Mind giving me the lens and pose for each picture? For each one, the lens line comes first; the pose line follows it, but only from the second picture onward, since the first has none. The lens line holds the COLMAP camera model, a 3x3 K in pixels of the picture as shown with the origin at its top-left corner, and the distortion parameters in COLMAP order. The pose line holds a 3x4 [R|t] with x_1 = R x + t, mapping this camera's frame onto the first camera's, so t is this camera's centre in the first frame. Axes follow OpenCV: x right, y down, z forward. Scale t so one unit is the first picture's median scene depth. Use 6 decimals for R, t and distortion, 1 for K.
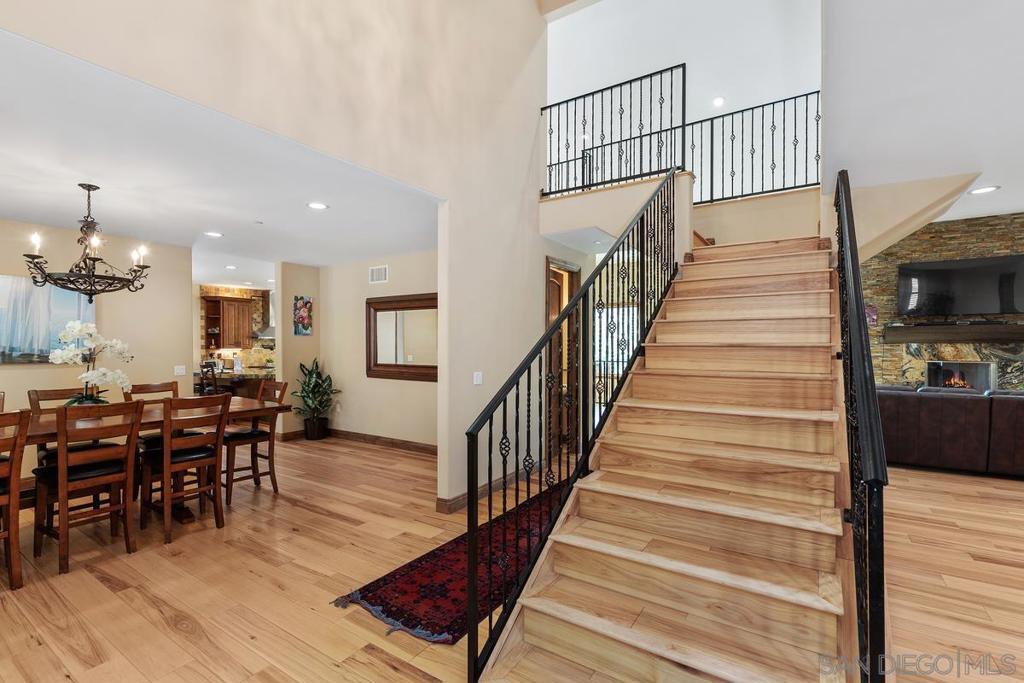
lens RADIAL K [[461.5, 0, 511.4], [0, 461.5, 347.5], [0, 0, 1]] dist [-0.000011, 0.000045]
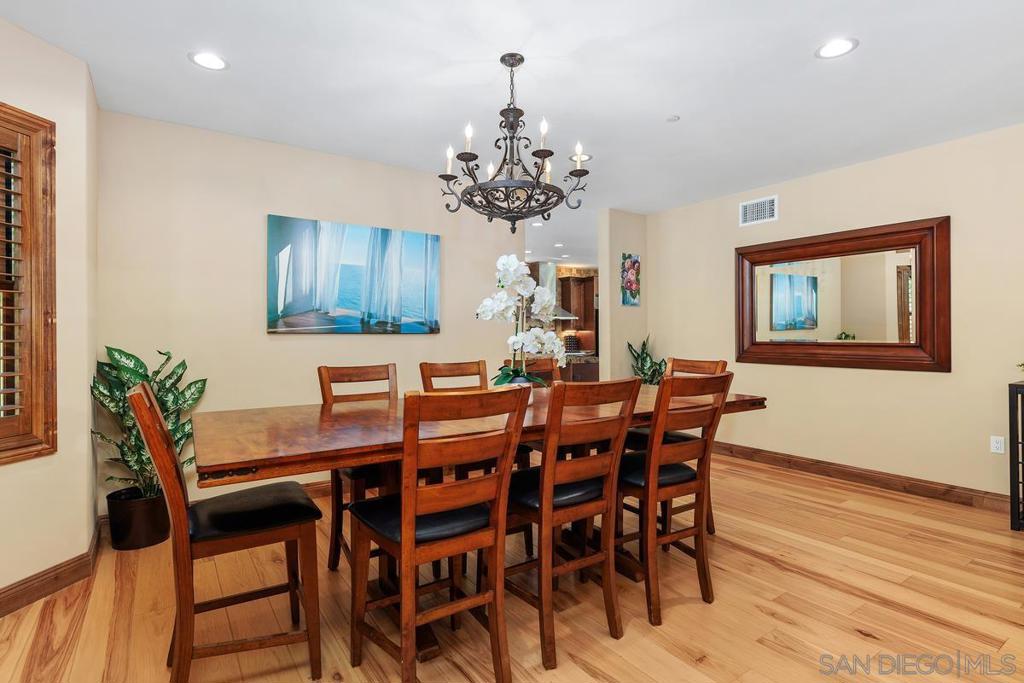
lens RADIAL K [[511.4, 0, 513.3], [0, 511.4, 338.1], [0, 0, 1]] dist [0.003477, 0.000441]
pose [[0.930291, -0.001964, -0.366816, -0.489194], [-0.000038, 0.999985, -0.005452, 0.046479], [0.366822, 0.005086, 0.930277, 0.236940]]
